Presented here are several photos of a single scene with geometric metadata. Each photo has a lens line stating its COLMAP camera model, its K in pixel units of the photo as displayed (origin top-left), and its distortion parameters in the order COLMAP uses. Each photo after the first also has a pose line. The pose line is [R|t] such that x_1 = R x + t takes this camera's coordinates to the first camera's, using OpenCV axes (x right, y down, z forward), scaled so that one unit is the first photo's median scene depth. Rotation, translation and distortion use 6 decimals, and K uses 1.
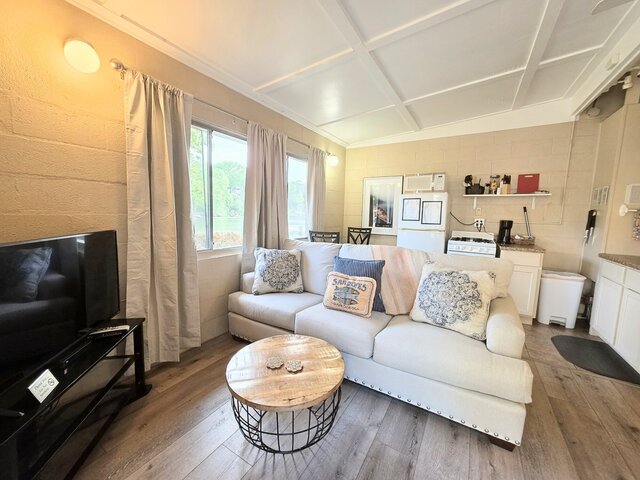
lens RADIAL K [[256.9, 0, 315.8], [0, 256.9, 240.5], [0, 0, 1]] dist [0.001184, 0.000165]
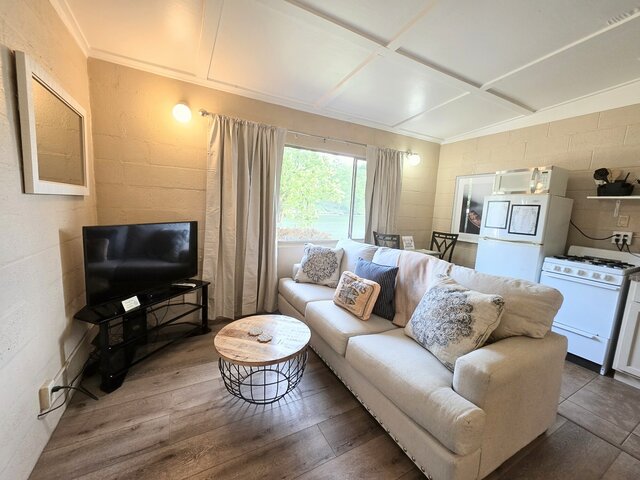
lens RADIAL K [[256.1, 0, 318.5], [0, 256.1, 239.4], [0, 0, 1]] dist [0.001406, -0.000111]
pose [[0.866137, 0.083980, -0.492700, 0.330174], [-0.083796, 0.996229, 0.022497, -0.015443], [0.492731, 0.021801, 0.869908, 0.020407]]
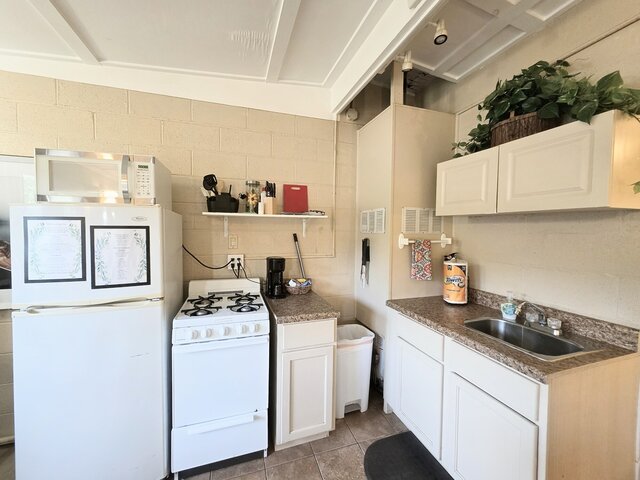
lens RADIAL K [[256.1, 0, 318.5], [0, 256.1, 239.4], [0, 0, 1]] dist [0.001406, -0.000111]
pose [[0.640442, -0.044305, 0.766728, 0.383167], [0.089152, 0.995874, -0.016922, -0.110703], [-0.762815, 0.079193, 0.641749, 0.588302]]
